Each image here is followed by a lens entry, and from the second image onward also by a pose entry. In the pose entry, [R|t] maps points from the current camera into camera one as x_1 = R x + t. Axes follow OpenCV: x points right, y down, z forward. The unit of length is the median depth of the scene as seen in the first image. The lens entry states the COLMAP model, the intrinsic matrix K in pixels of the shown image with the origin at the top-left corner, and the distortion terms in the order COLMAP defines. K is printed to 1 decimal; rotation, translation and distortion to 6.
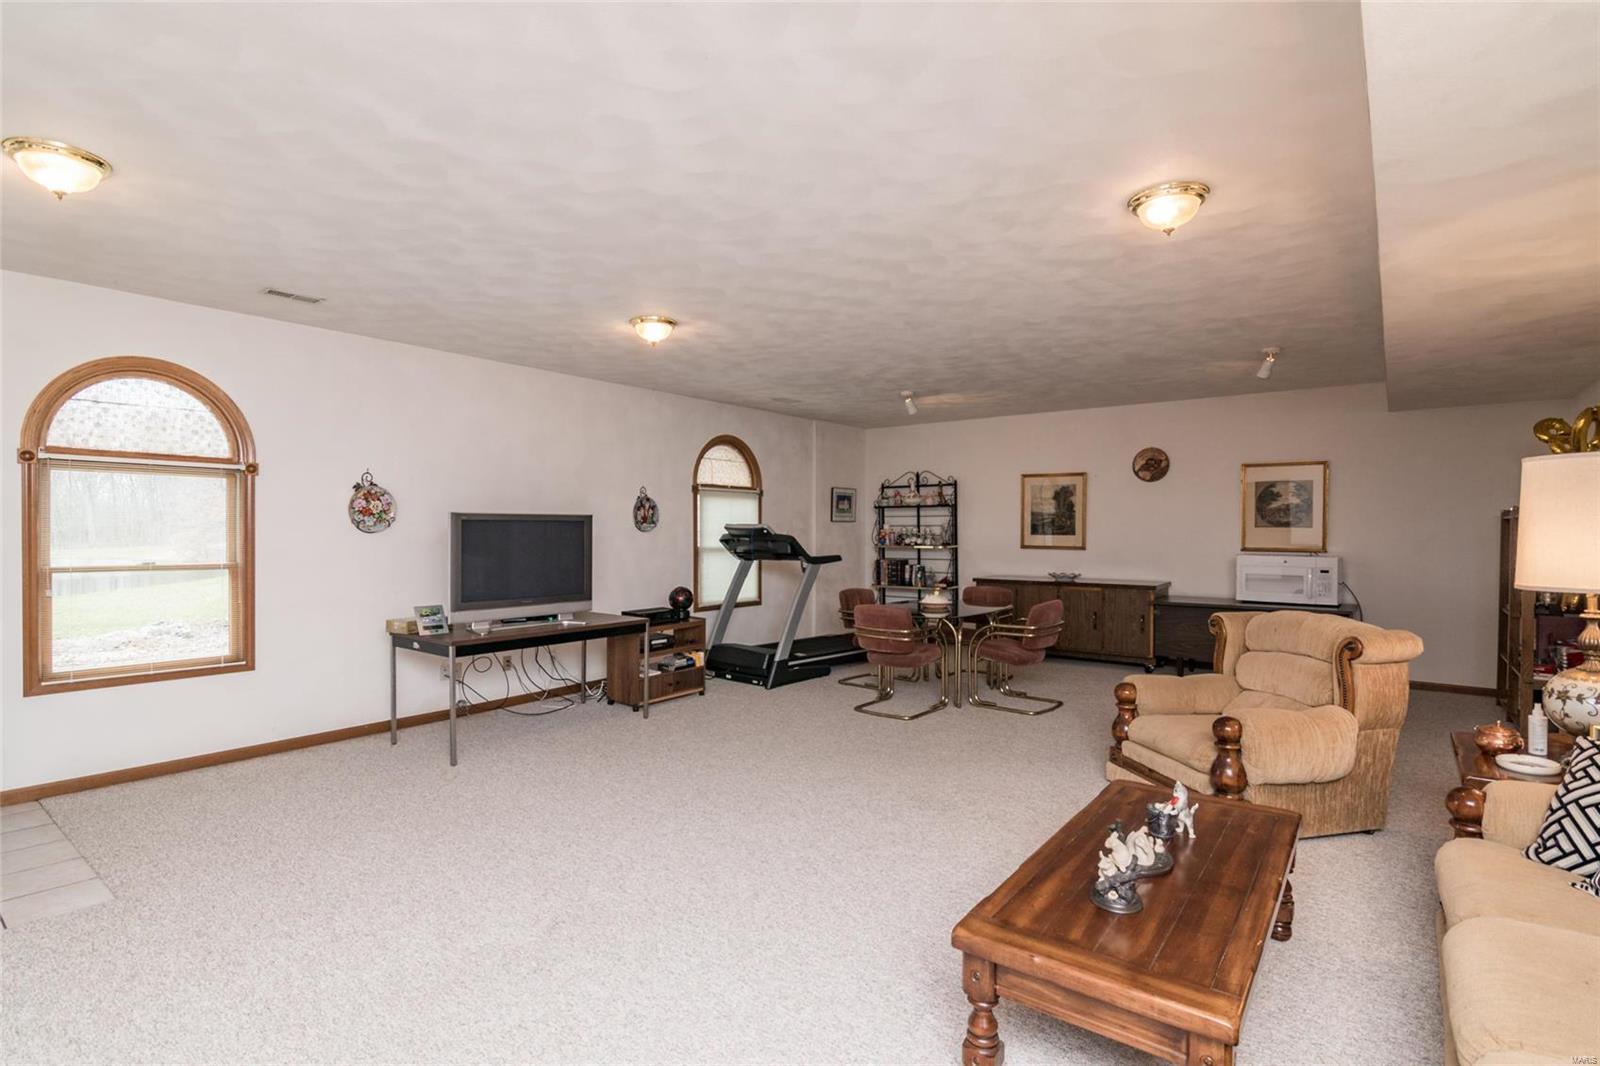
lens RADIAL K [[784.3, 0, 795.2], [0, 784.3, 531.2], [0, 0, 1]] dist [-0.007014, -0.003379]
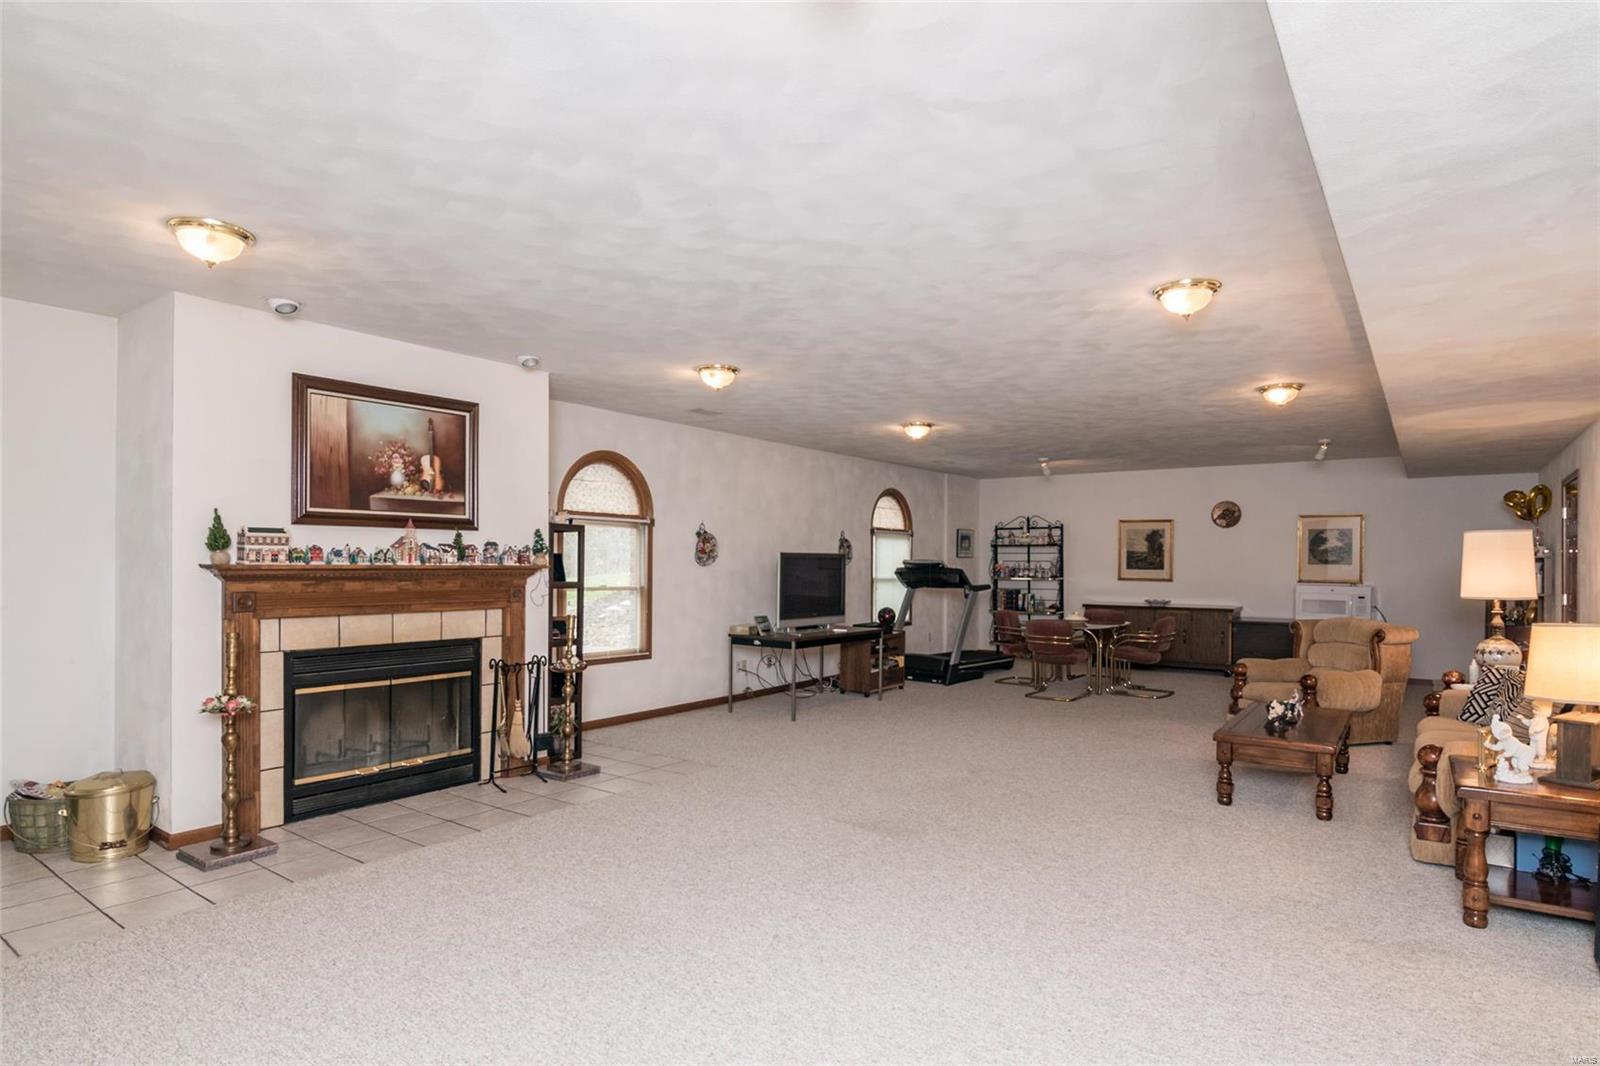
lens RADIAL K [[877.8, 0, 796.6], [0, 877.8, 556.9], [0, 0, 1]] dist [-0.013315, -0.000944]
pose [[0.999686, 0.004646, 0.024605, -0.334589], [-0.004451, 0.999958, -0.007973, -0.001942], [-0.024641, 0.007861, 0.999665, -0.483070]]
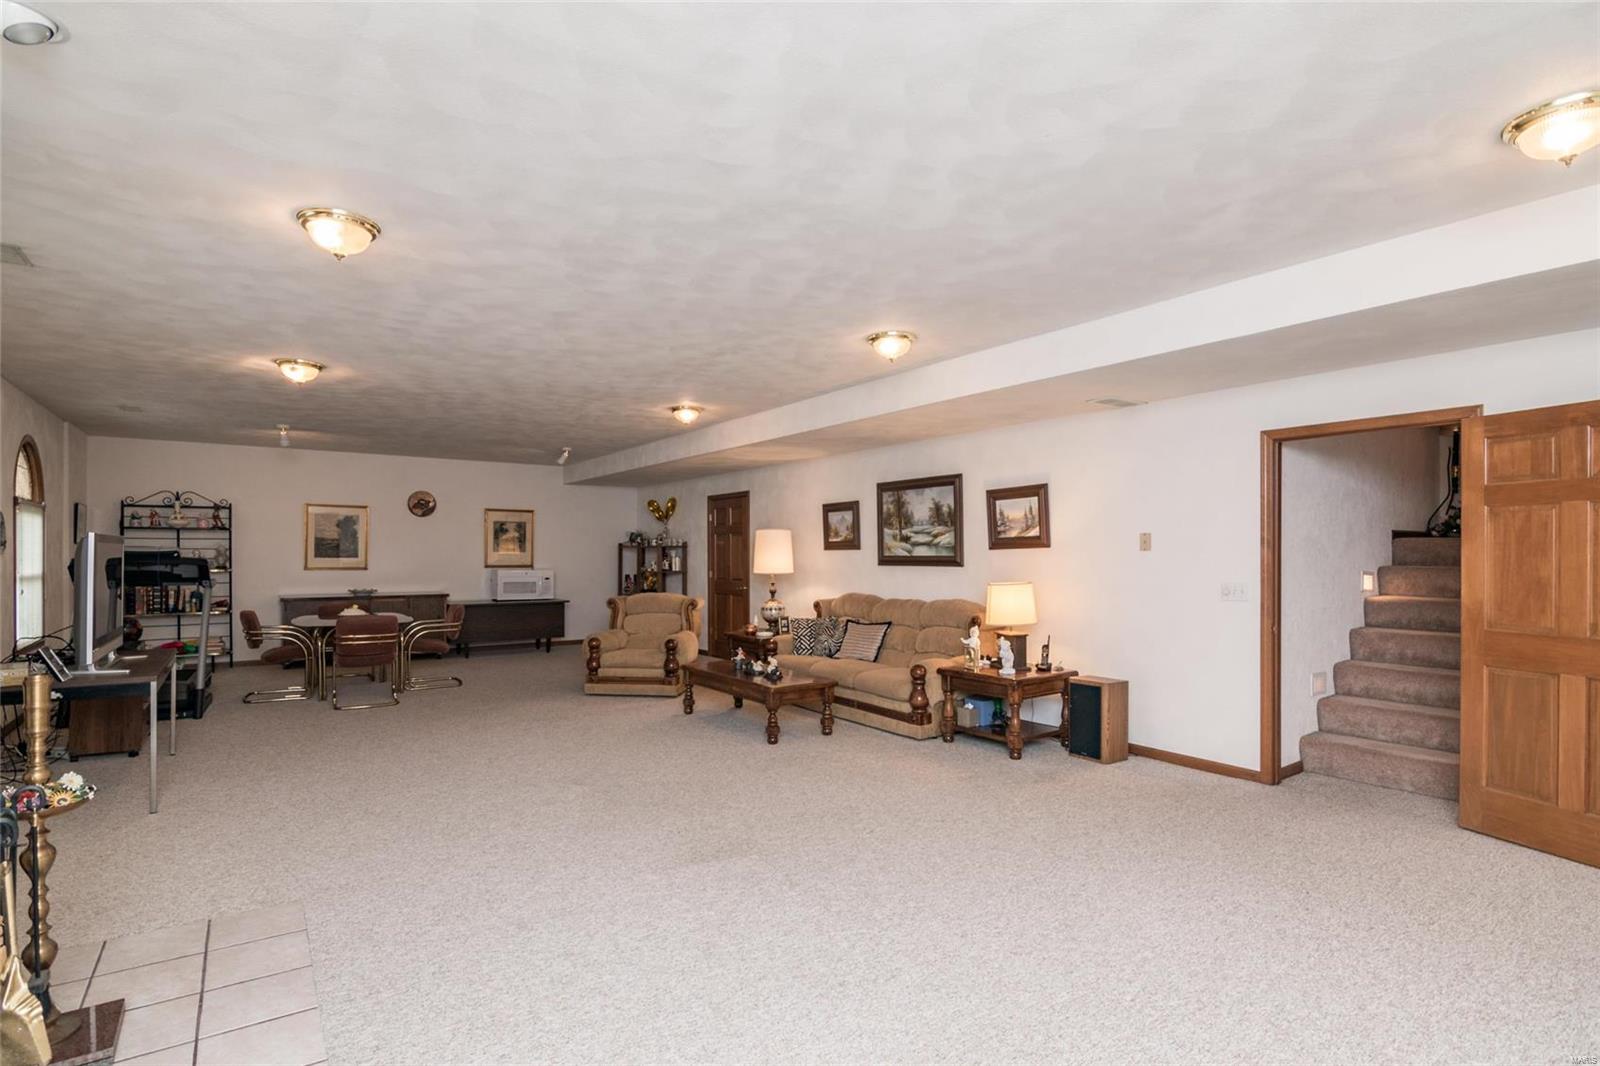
lens RADIAL K [[784.3, 0, 795.7], [0, 784.3, 554.7], [0, 0, 1]] dist [-0.007014, -0.003379]
pose [[0.289244, -0.001400, 0.957254, -0.766904], [0.000008, 0.999999, 0.001460, -0.001308], [-0.957255, -0.000414, 0.289244, 0.016656]]
